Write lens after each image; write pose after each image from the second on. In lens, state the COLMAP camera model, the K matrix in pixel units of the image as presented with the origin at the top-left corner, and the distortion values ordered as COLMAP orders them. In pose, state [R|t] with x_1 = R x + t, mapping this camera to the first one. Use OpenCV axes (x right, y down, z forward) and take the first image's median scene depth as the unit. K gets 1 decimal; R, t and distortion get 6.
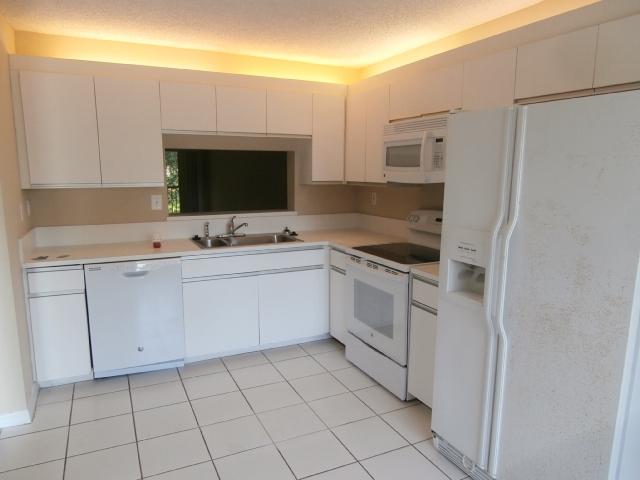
lens RADIAL K [[466.7, 0, 323.7], [0, 466.7, 246.5], [0, 0, 1]] dist [-0.003251, -0.007409]
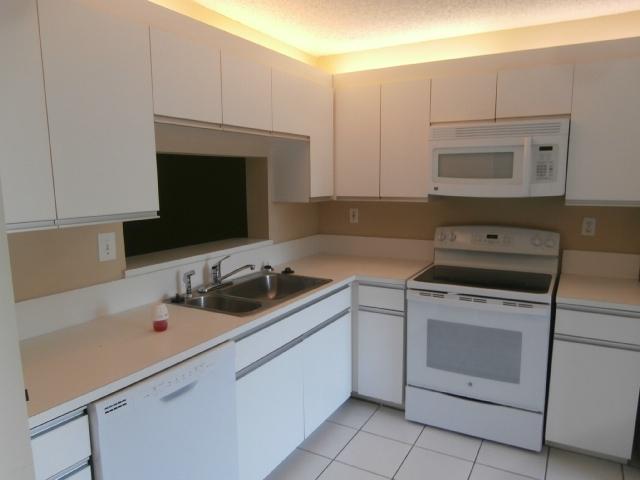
lens RADIAL K [[466.7, 0, 335.8], [0, 466.7, 247.1], [0, 0, 1]] dist [-0.003251, -0.007409]
pose [[0.809432, -0.097535, 0.579056, -0.501384], [0.104644, 0.994284, 0.021200, -0.084866], [-0.577814, 0.043435, 0.815012, 0.430486]]
